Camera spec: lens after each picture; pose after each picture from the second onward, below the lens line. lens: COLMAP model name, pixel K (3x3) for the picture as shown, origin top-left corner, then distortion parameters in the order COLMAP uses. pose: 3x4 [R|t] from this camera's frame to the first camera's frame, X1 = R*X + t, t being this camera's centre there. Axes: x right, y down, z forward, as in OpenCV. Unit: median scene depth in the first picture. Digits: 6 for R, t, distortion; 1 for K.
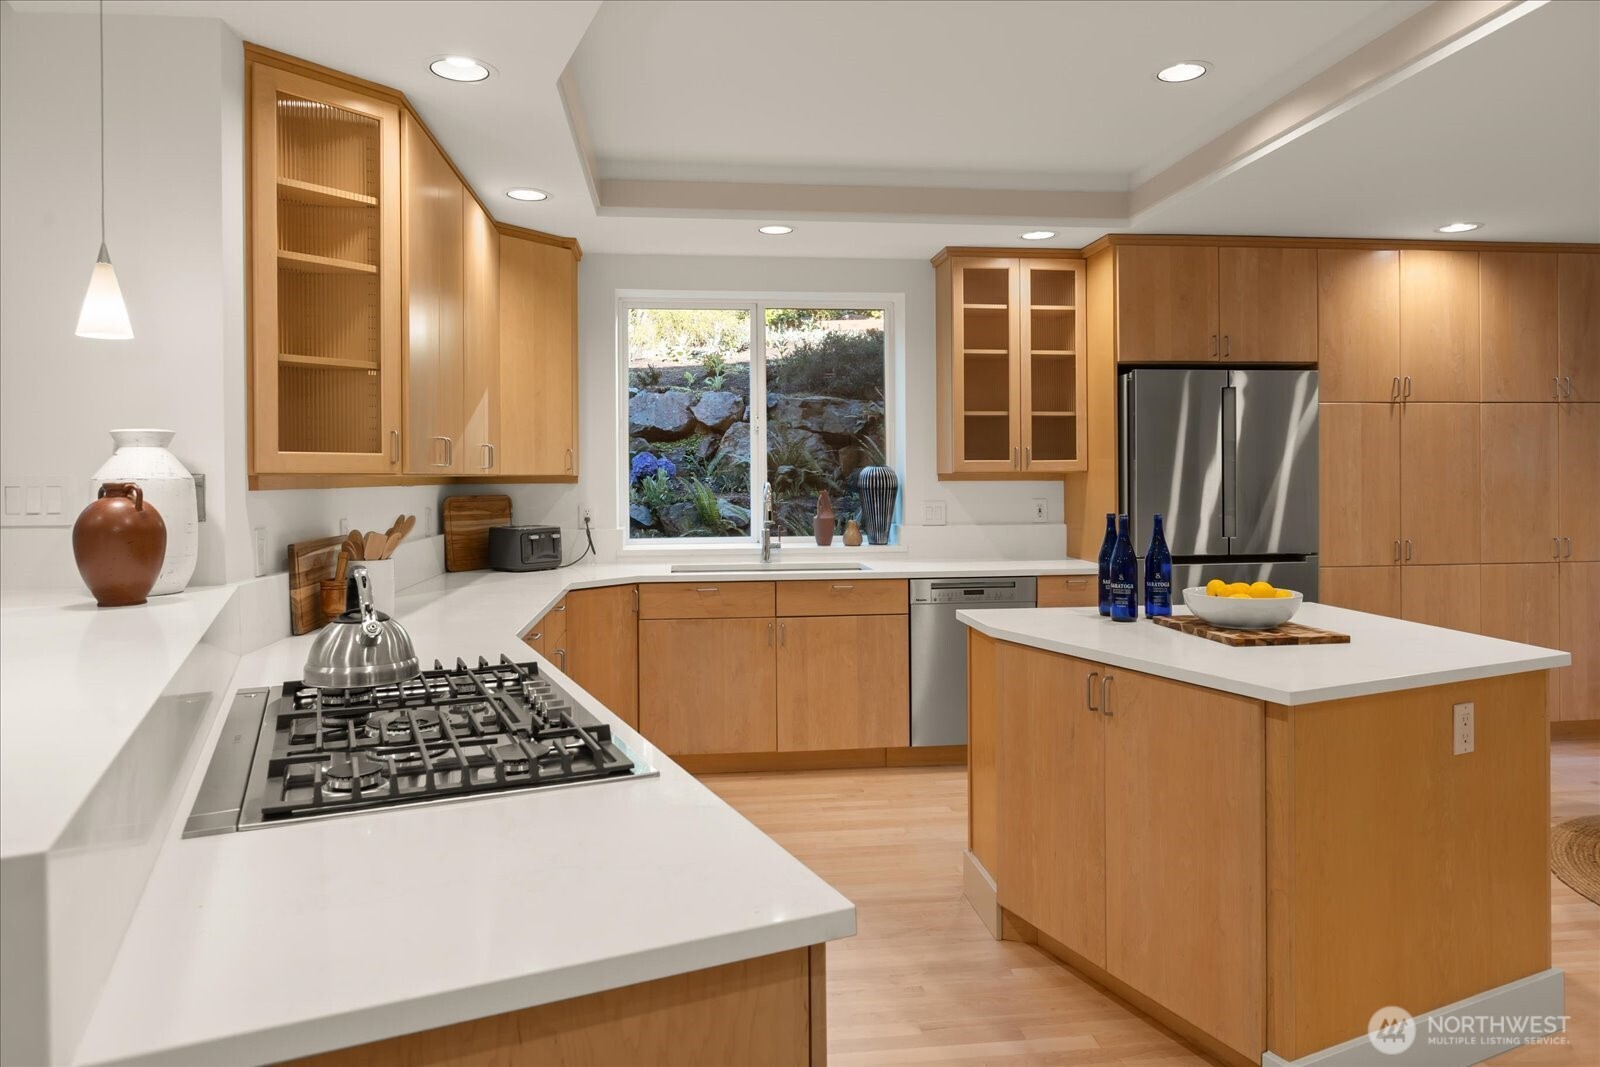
lens RADIAL K [[1023.5, 0, 801.5], [0, 1023.5, 482.6], [0, 0, 1]] dist [0.008318, -0.003341]
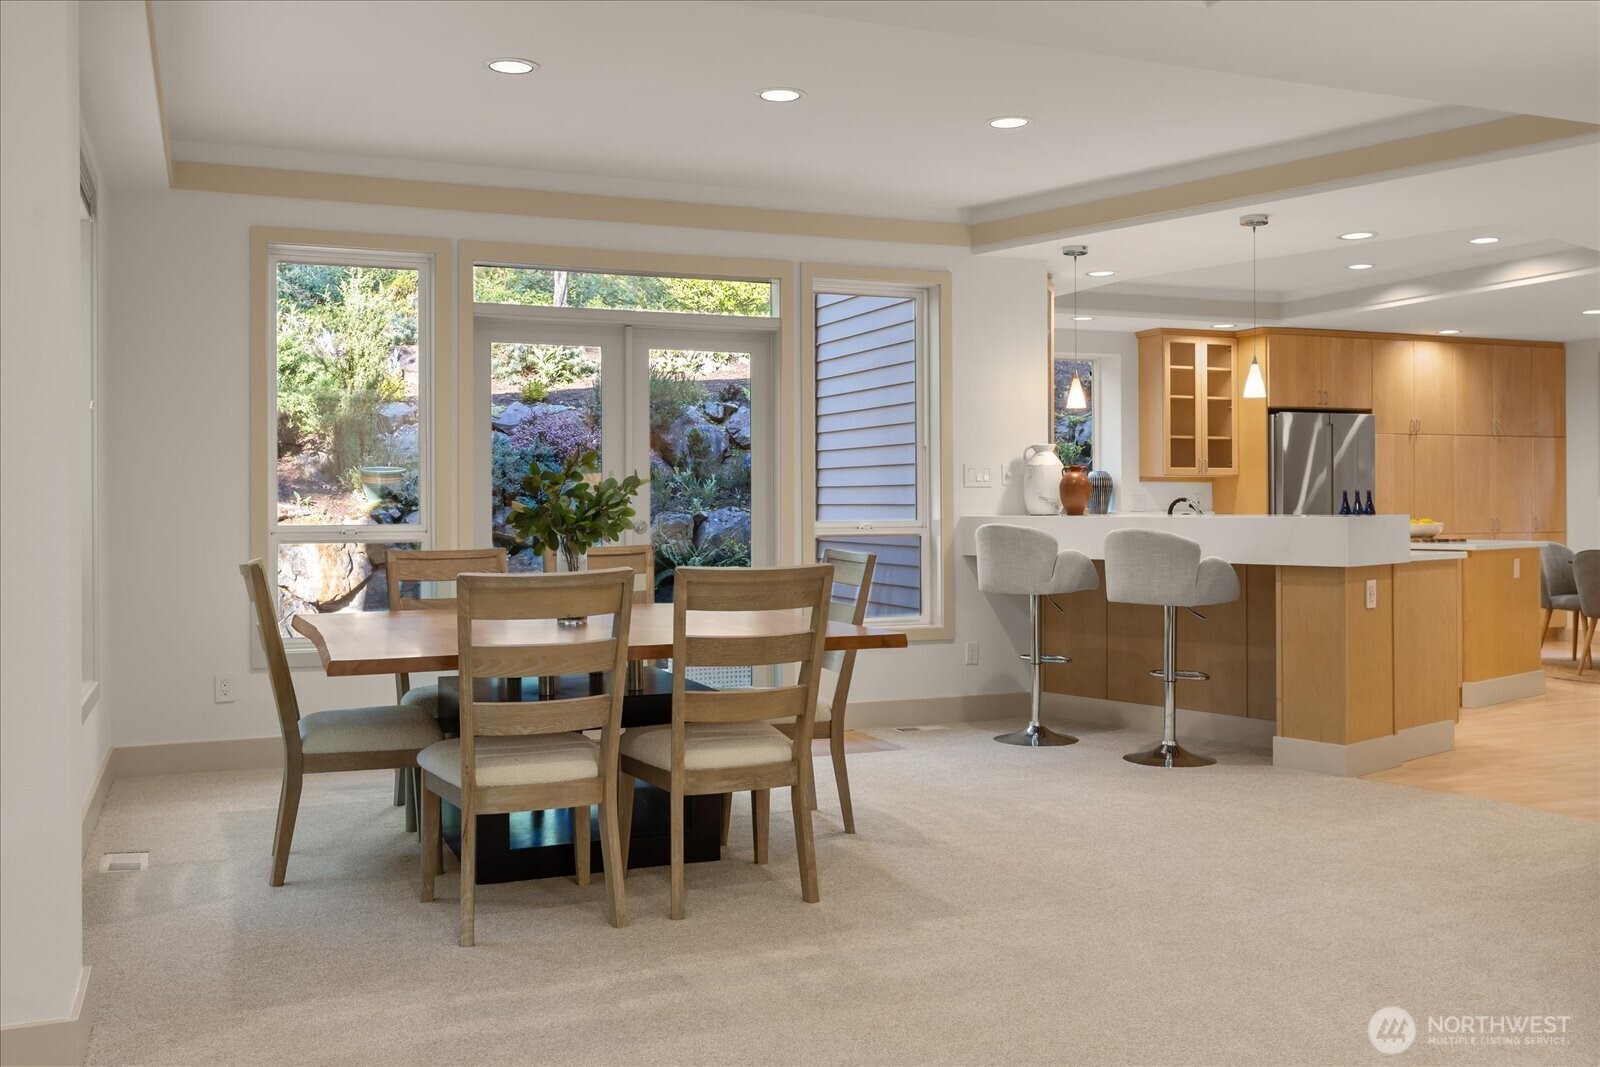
lens RADIAL K [[1416.8, 0, 794.1], [0, 1416.8, 495.9], [0, 0, 1]] dist [-0.019266, 0.015764]
pose [[0.967810, 0.003655, 0.251654, -0.918348], [-0.000210, 0.999906, -0.013717, 0.049863], [-0.251680, 0.013223, 0.967720, -0.904472]]
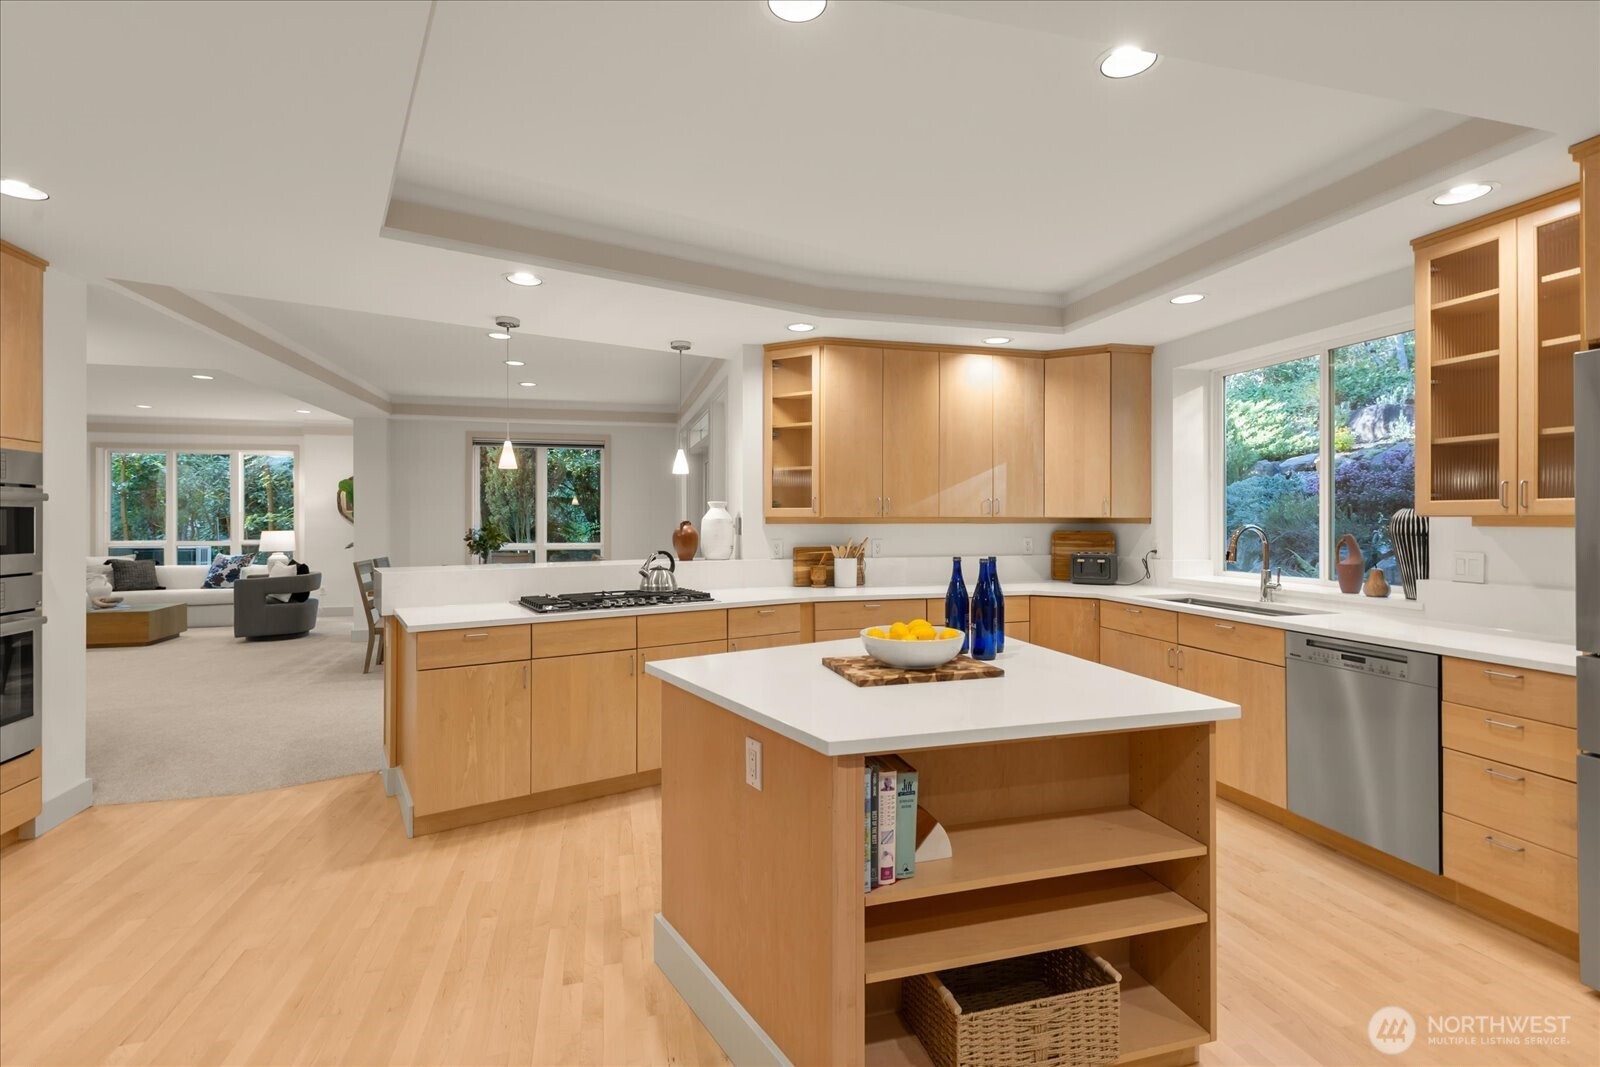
lens RADIAL K [[738.5, 0, 817.5], [0, 738.5, 521.7], [0, 0, 1]] dist [0.005620, 0.000499]
pose [[0.167282, 0.008730, -0.985870, 0.651938], [-0.004446, 0.999957, 0.008101, -0.008221], [0.985899, 0.003028, 0.167314, 0.432759]]
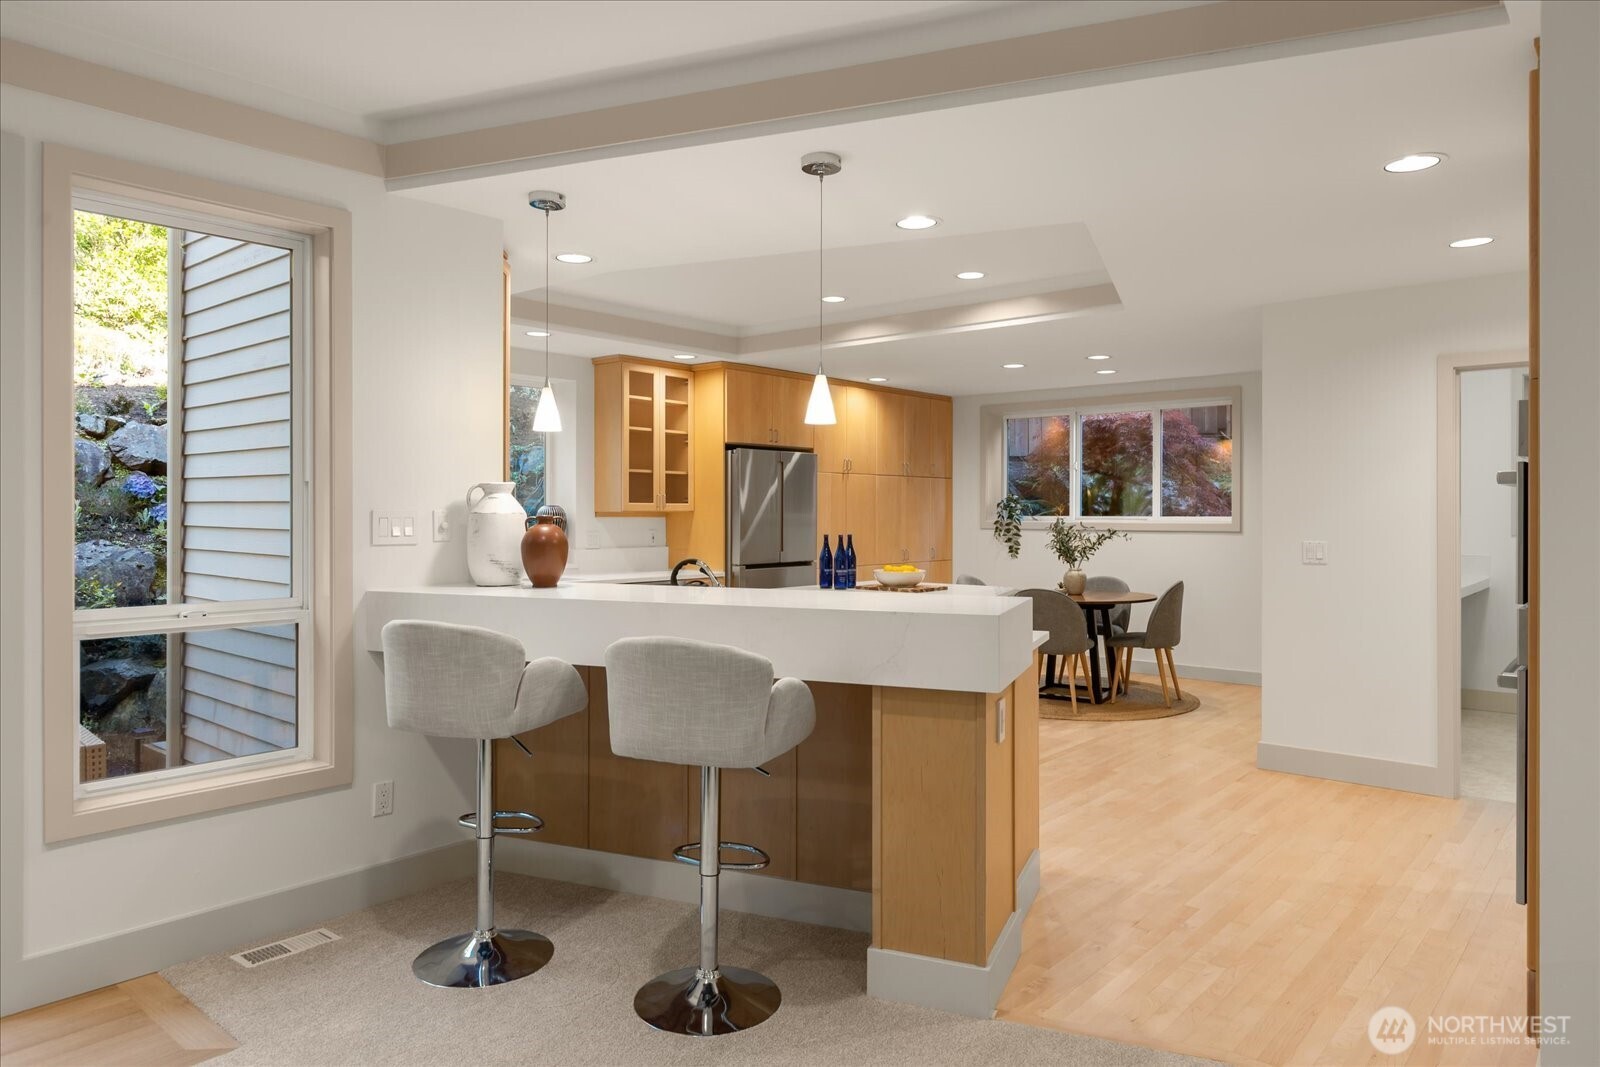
lens RADIAL K [[1023.5, 0, 806.8], [0, 1023.5, 518.1], [0, 0, 1]] dist [0.008318, -0.003341]
pose [[0.741826, 0.003673, 0.670583, -0.626743], [-0.002099, 0.999993, -0.003155, 0.003890], [-0.670590, 0.000933, 0.741828, -0.244213]]
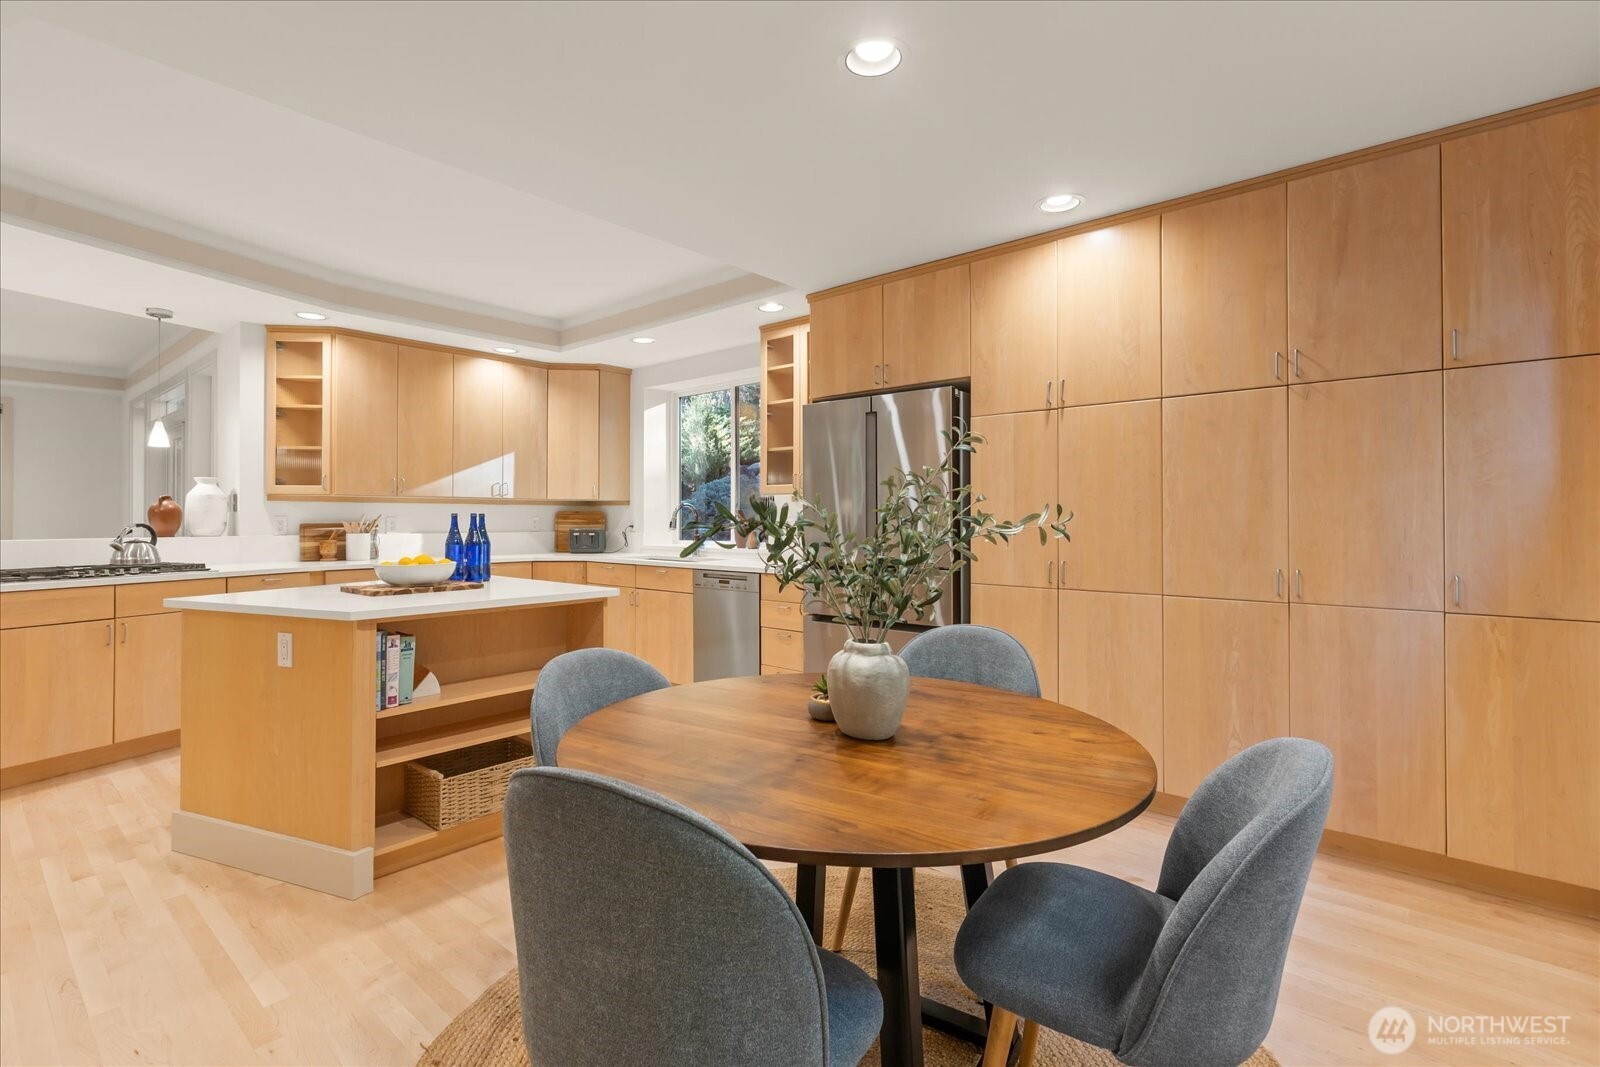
lens RADIAL K [[738.5, 0, 785.0], [0, 738.5, 514.9], [0, 0, 1]] dist [0.005620, 0.000499]
pose [[0.669463, 0.003320, -0.742838, 0.887716], [-0.008793, 0.999955, -0.003456, 0.019509], [0.742793, 0.008845, 0.669462, 0.378484]]
